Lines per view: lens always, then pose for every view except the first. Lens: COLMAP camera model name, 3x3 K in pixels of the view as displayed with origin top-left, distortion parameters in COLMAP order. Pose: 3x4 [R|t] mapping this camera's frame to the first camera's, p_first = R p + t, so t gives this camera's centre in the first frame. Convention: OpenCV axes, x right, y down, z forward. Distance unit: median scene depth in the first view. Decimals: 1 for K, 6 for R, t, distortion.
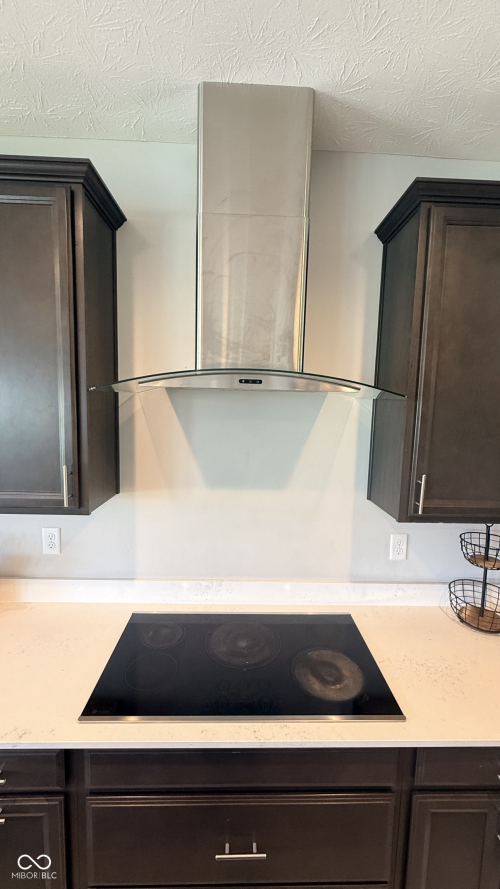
lens RADIAL K [[359.2, 0, 251.2], [0, 359.2, 443.7], [0, 0, 1]] dist [0.005801, -0.001359]
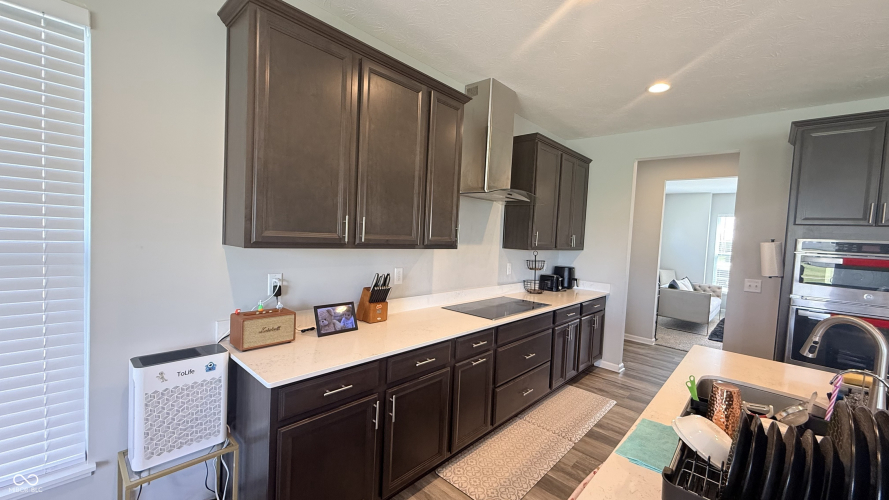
lens RADIAL K [[359.2, 0, 444.7], [0, 359.2, 249.5], [0, 0, 1]] dist [0.005801, -0.001359]
pose [[0.703533, -0.027429, 0.710133, -1.605429], [0.043426, 0.999047, -0.004434, 0.157375], [-0.709334, 0.033957, 0.704054, -0.373467]]
